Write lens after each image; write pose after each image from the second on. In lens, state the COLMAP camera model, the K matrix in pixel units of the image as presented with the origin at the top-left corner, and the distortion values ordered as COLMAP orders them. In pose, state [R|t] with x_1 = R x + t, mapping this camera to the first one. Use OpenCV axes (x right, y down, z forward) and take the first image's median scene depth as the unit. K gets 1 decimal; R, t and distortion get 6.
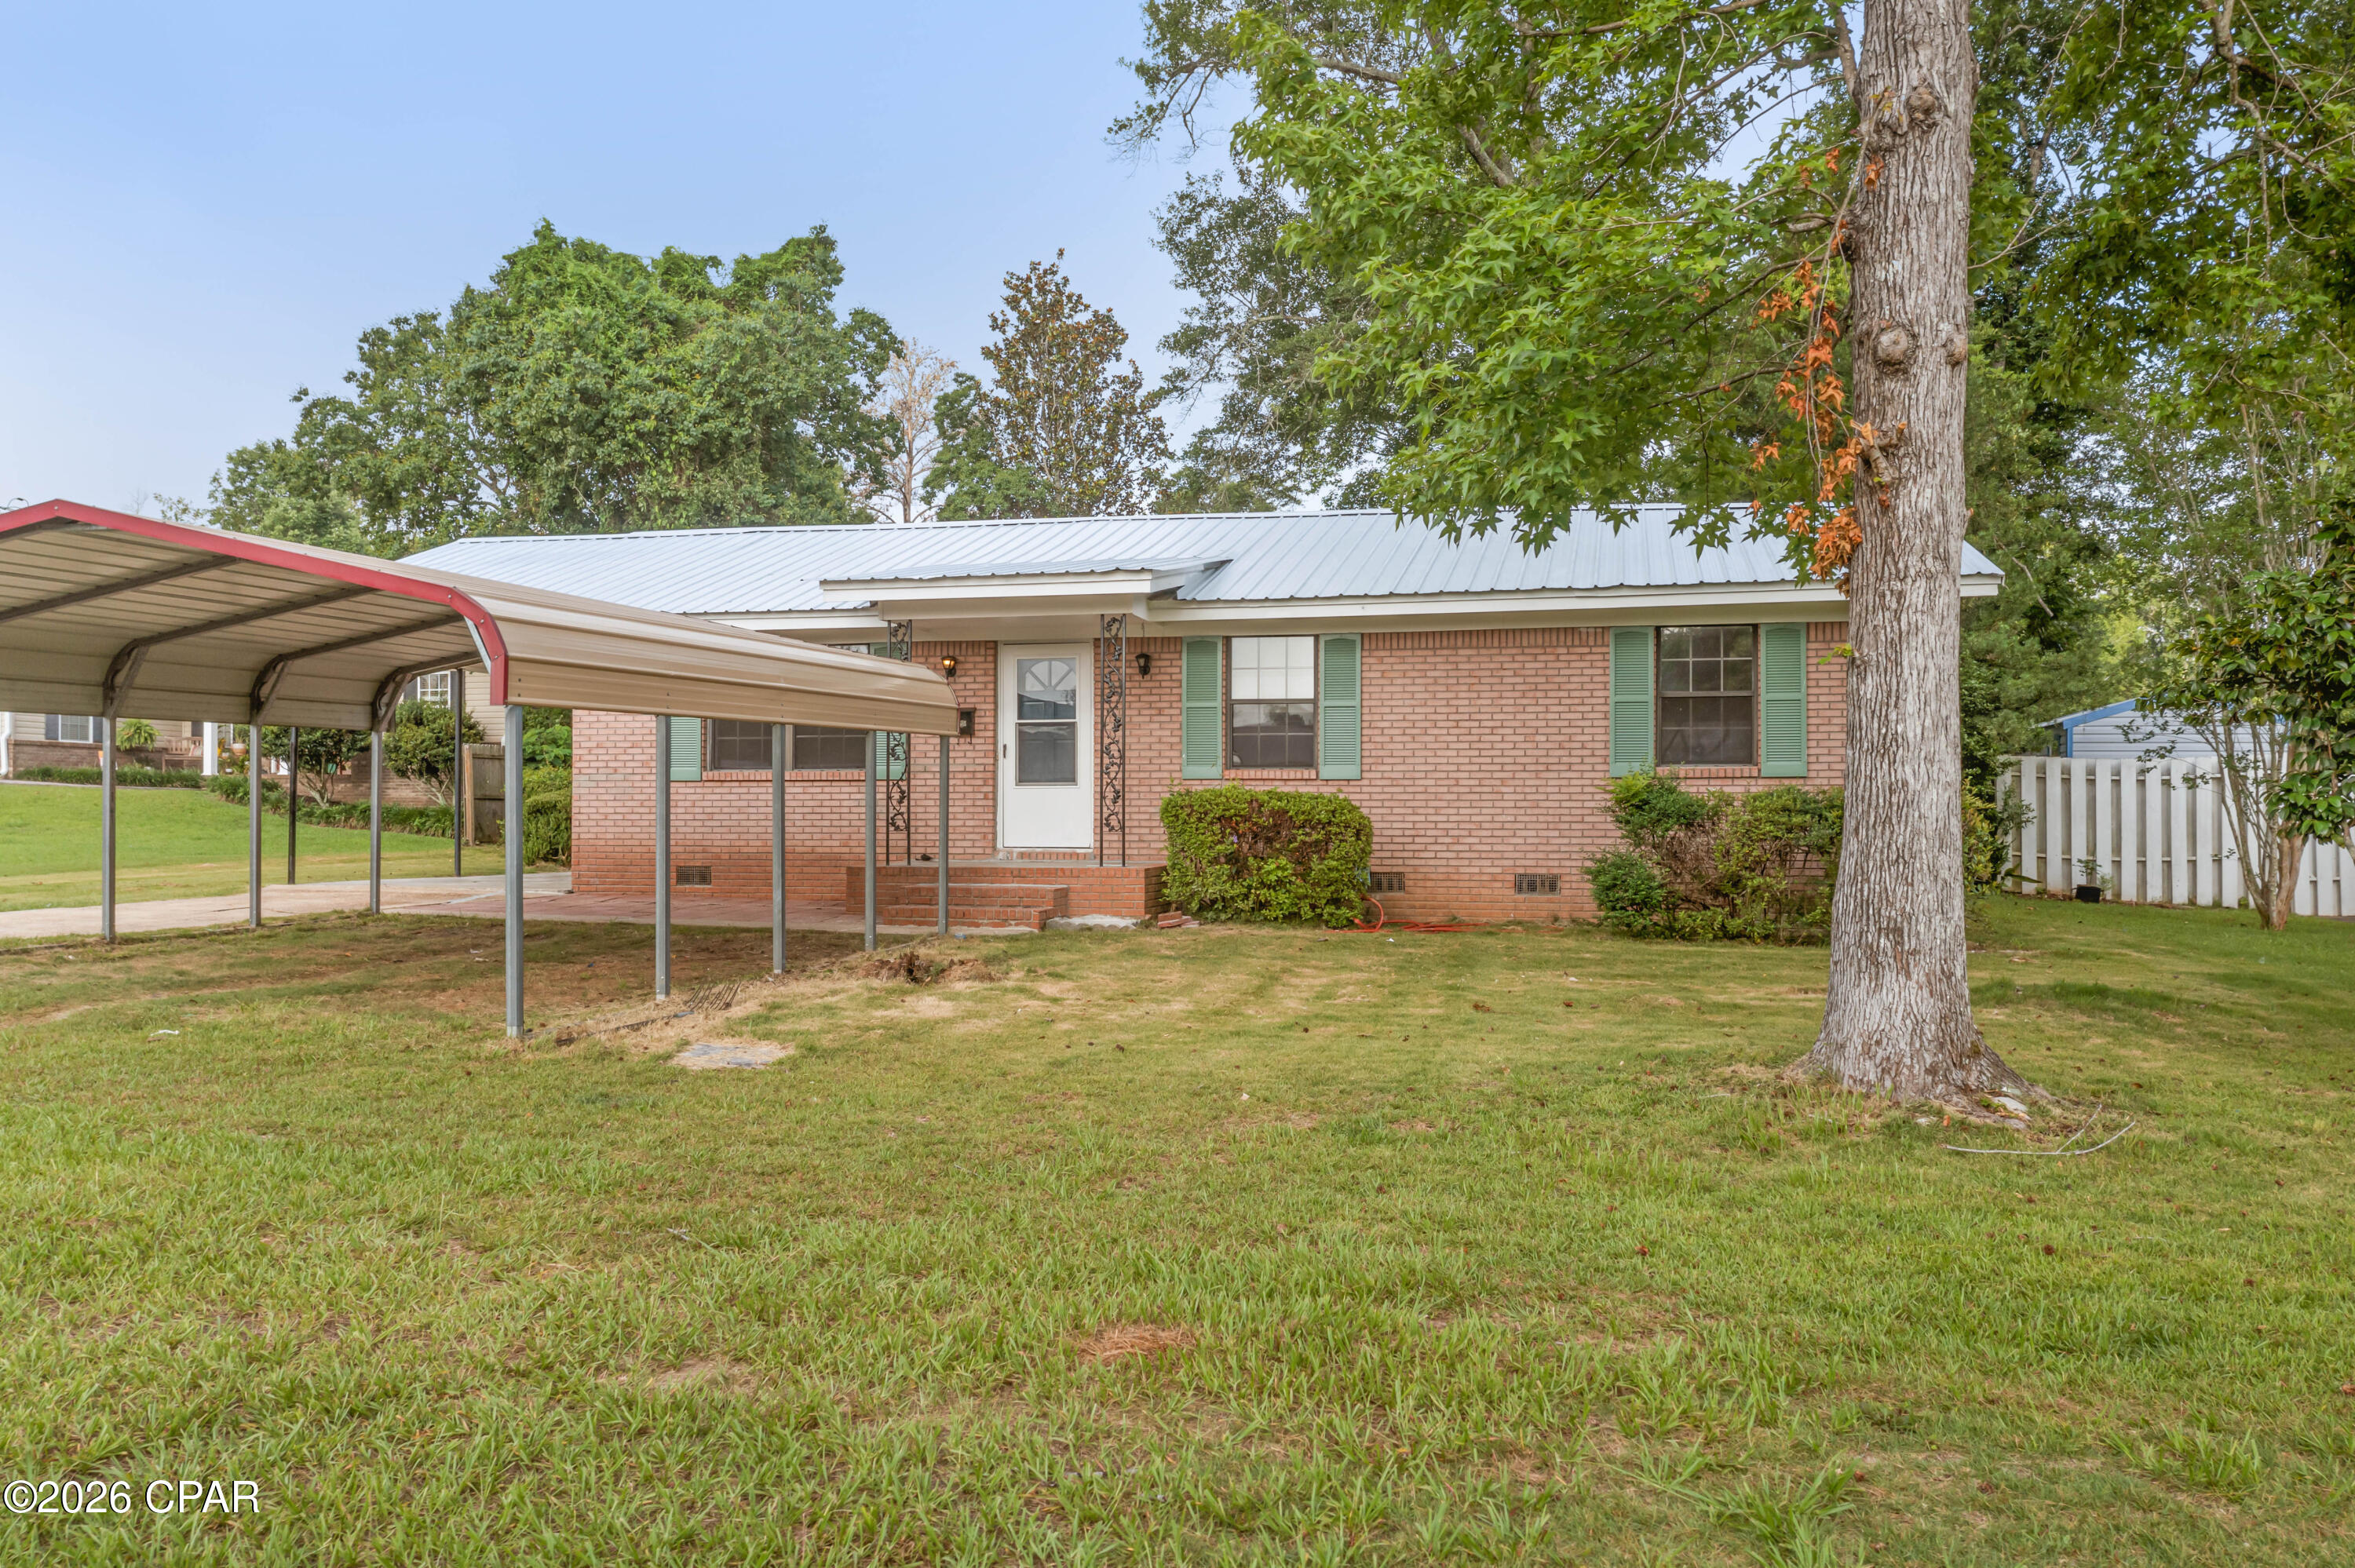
lens RADIAL K [[1869.3, 0, 1177.5], [0, 1869.3, 784.0], [0, 0, 1]] dist [-0.004377, -0.004749]
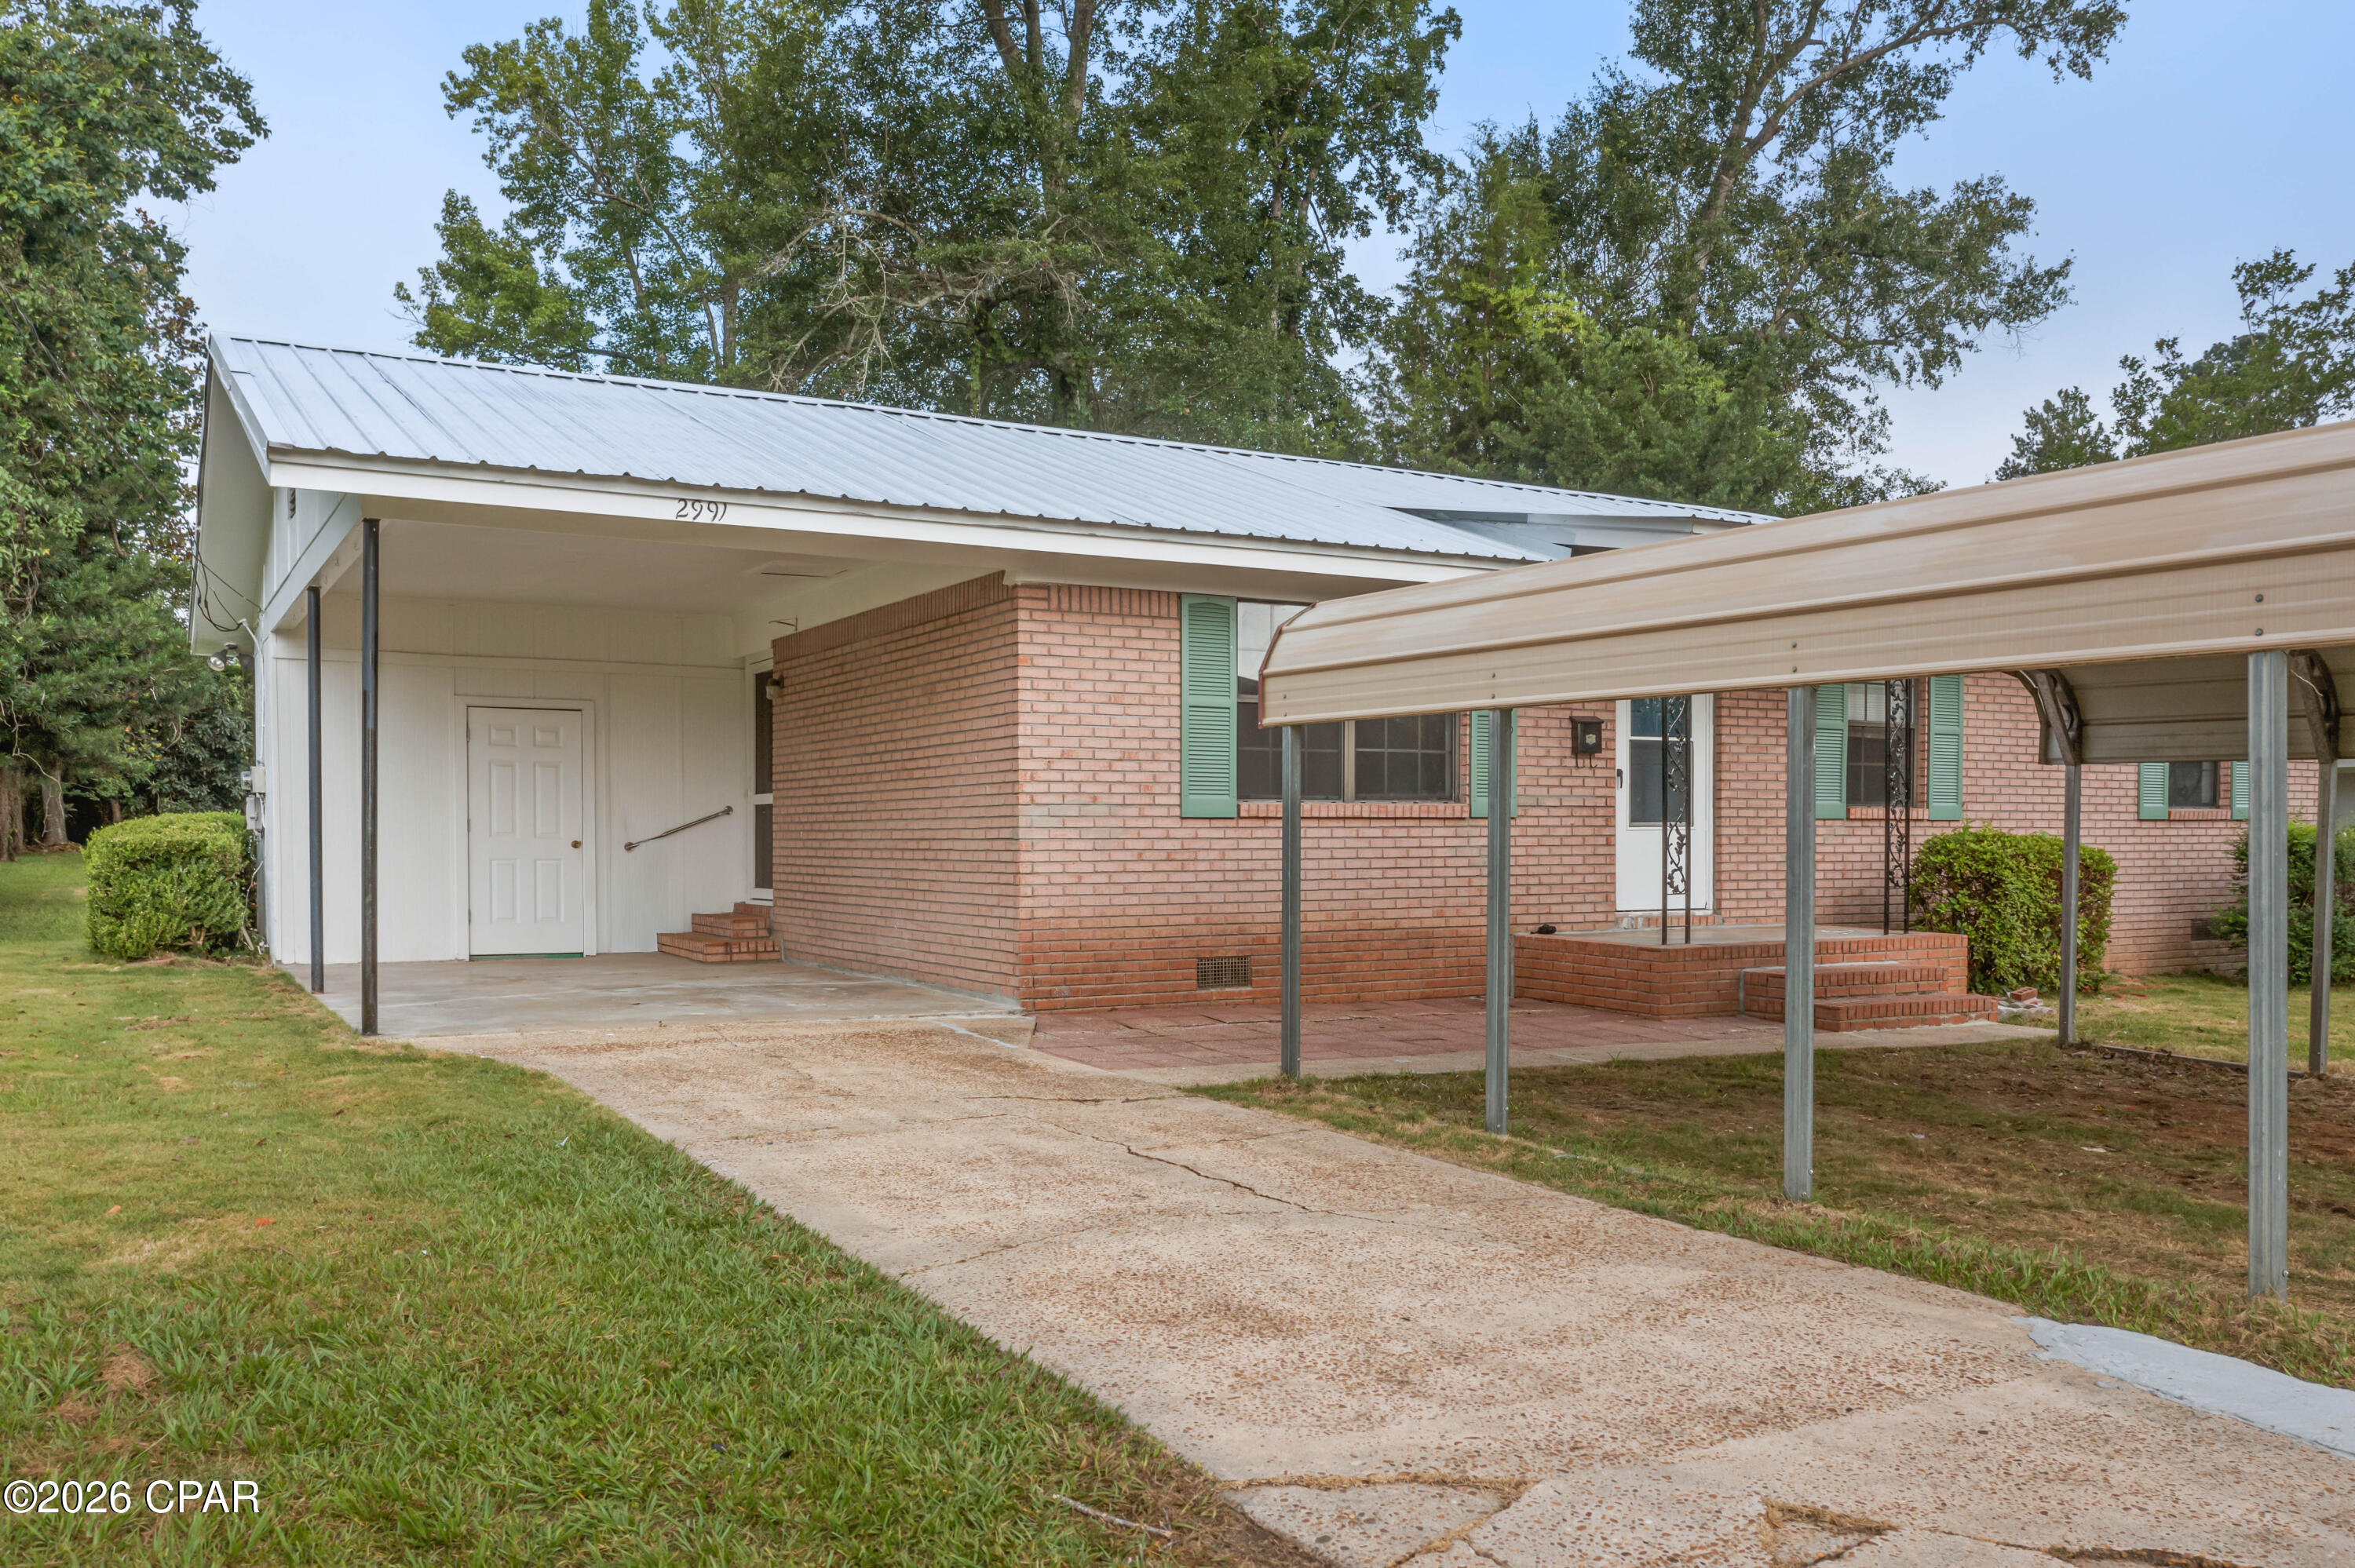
lens RADIAL K [[1914.7, 0, 1189.3], [0, 1914.7, 891.9], [0, 0, 1]] dist [0.000513, -0.020177]
pose [[0.734168, -0.023388, 0.678565, -0.711420], [-0.009048, 0.998981, 0.044222, -0.005189], [-0.678907, -0.038606, 0.733208, 0.559886]]
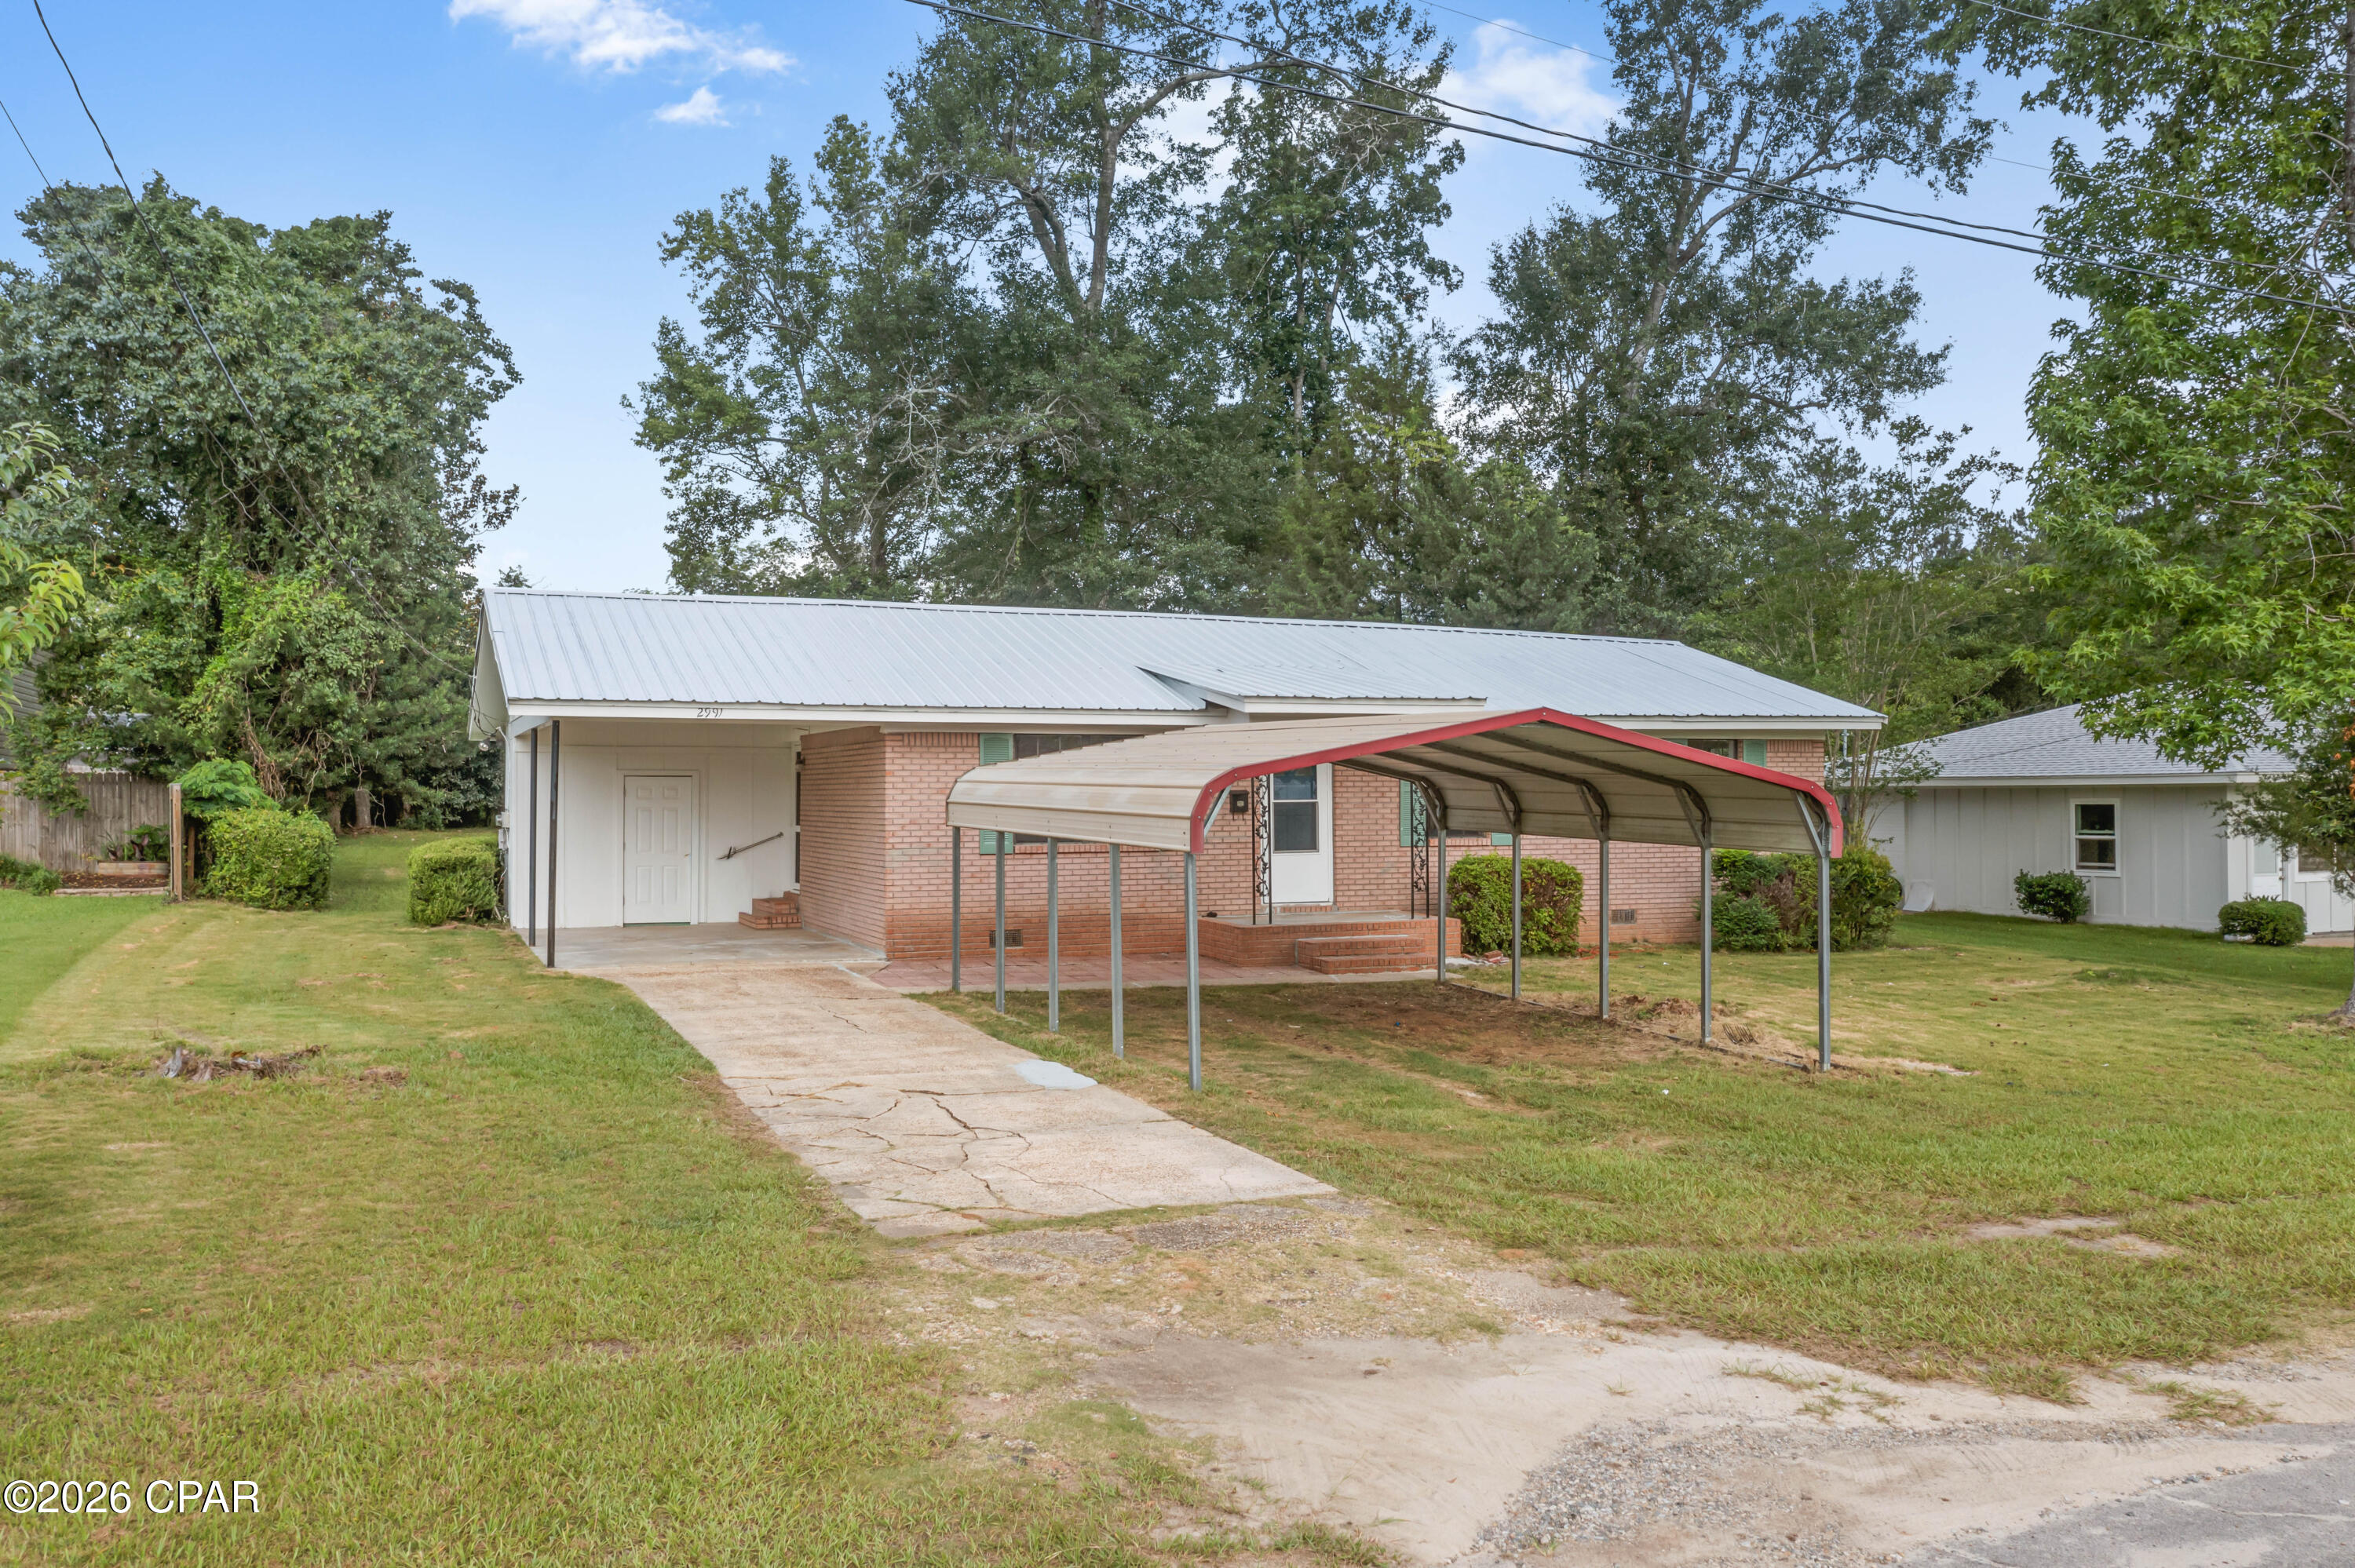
lens RADIAL K [[1893.5, 0, 1178.4], [0, 1893.5, 740.5], [0, 0, 1]] dist [-0.010685, -0.005441]
pose [[0.808106, 0.010728, 0.588940, -0.863523], [-0.005503, 0.999928, -0.010663, -0.058852], [-0.589012, 0.005376, 0.808107, 0.028694]]
